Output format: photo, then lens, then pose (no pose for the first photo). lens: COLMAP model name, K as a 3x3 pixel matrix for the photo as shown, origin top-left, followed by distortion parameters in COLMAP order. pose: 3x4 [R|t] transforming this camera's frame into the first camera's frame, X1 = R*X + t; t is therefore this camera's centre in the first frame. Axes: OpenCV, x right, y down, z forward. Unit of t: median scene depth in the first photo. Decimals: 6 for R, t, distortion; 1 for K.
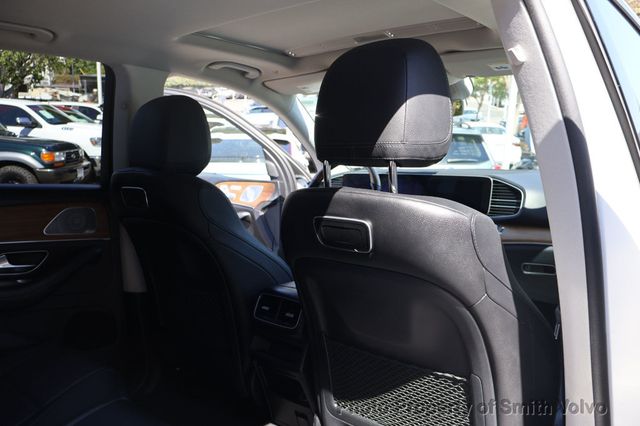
lens RADIAL K [[547.4, 0, 320.0], [0, 547.4, 213.0], [0, 0, 1]] dist [0.005428, -0.011154]
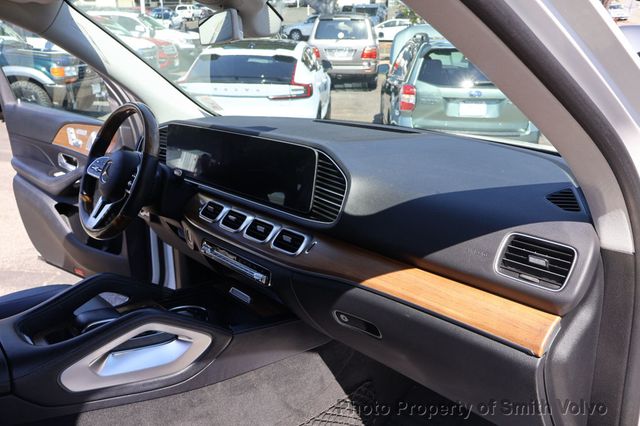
lens RADIAL K [[547.4, 0, 320.0], [0, 547.4, 213.0], [0, 0, 1]] dist [0.005428, -0.011154]
pose [[0.993385, 0.036926, -0.108734, 0.072874], [-0.019773, 0.987749, 0.154794, -0.016655], [0.113118, -0.151620, 0.981945, 0.075522]]
